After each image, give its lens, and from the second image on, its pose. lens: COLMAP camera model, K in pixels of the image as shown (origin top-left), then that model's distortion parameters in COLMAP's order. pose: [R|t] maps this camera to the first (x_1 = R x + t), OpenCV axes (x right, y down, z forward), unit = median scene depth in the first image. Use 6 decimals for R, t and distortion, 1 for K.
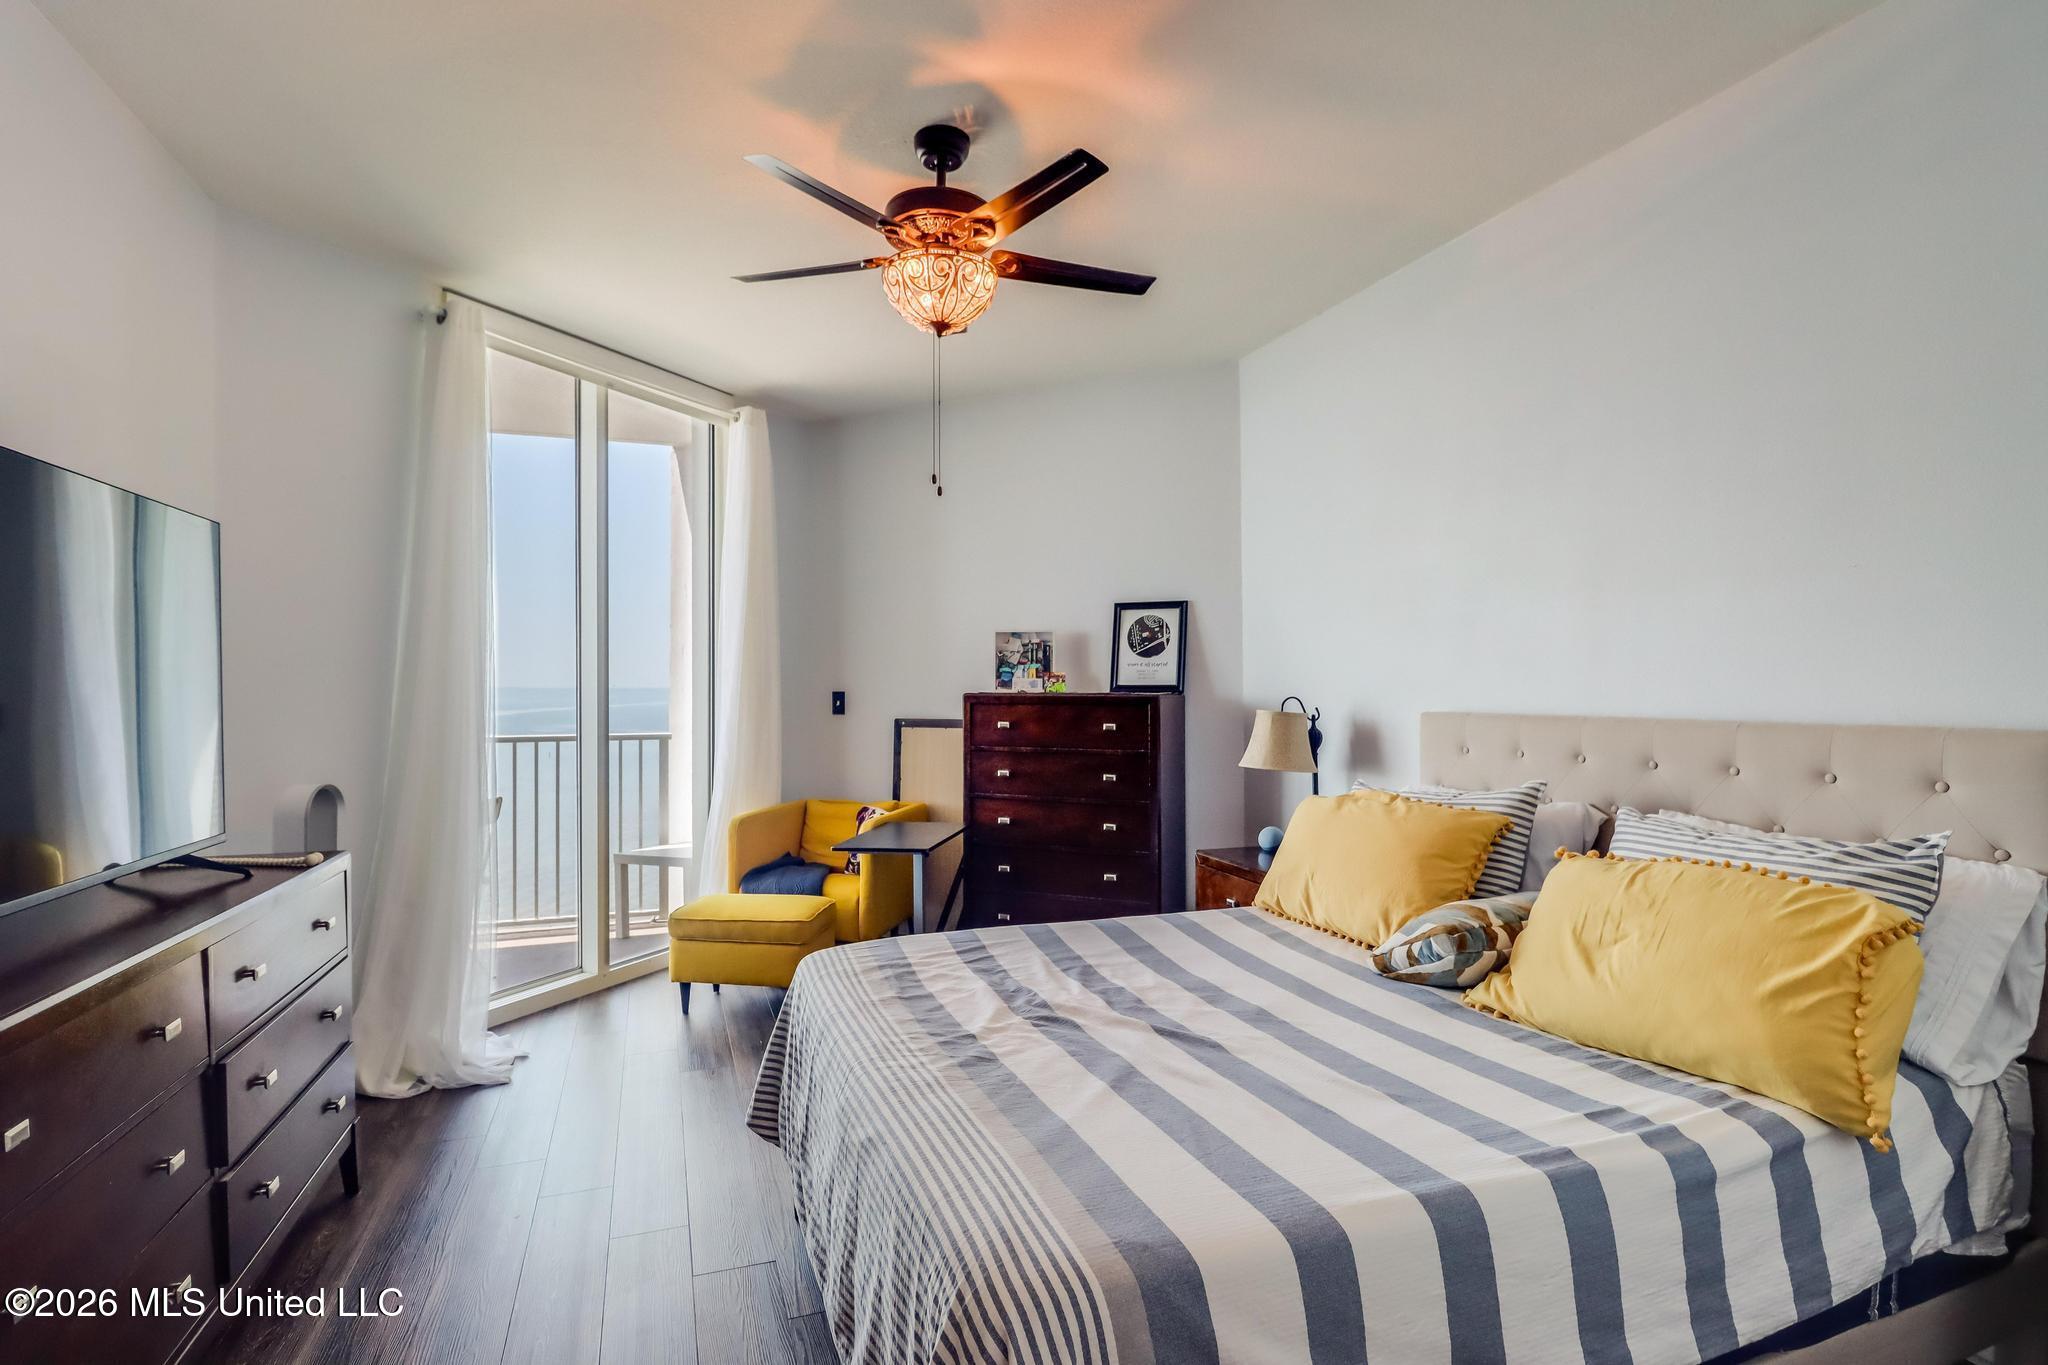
lens RADIAL K [[987.8, 0, 1020.8], [0, 987.8, 677.6], [0, 0, 1]] dist [-0.002529, -0.001179]
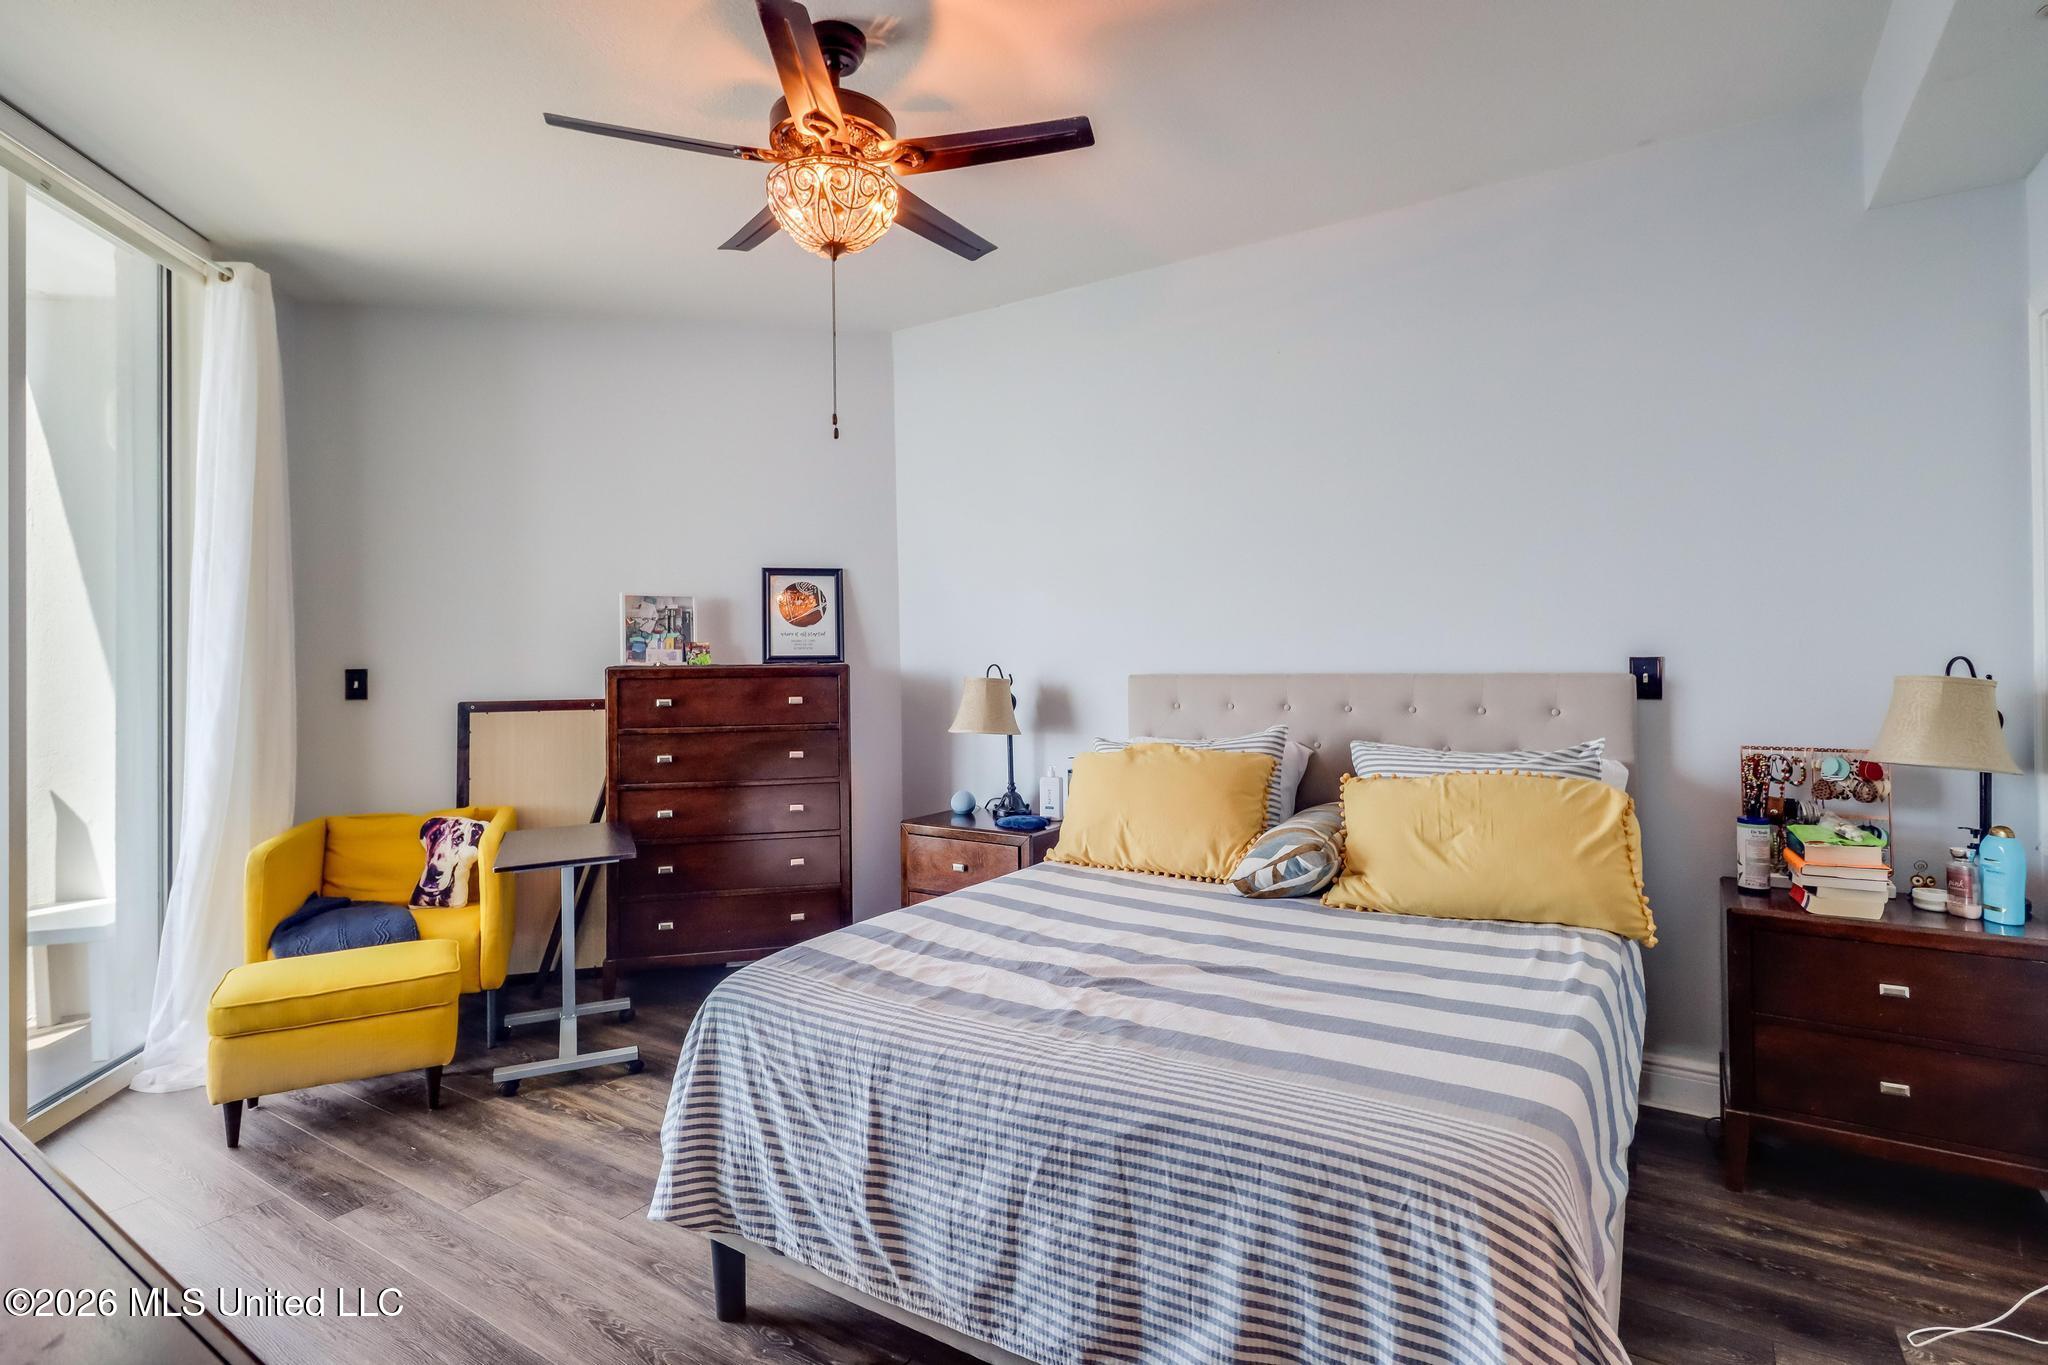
lens RADIAL K [[1005.6, 0, 1019.5], [0, 1005.6, 640.0], [0, 0, 1]] dist [0.016943, -0.000495]
pose [[0.800395, 0.001242, 0.599472, -0.291608], [0.007156, 0.999907, -0.011627, 0.005320], [-0.599431, 0.013596, 0.800311, 0.105158]]
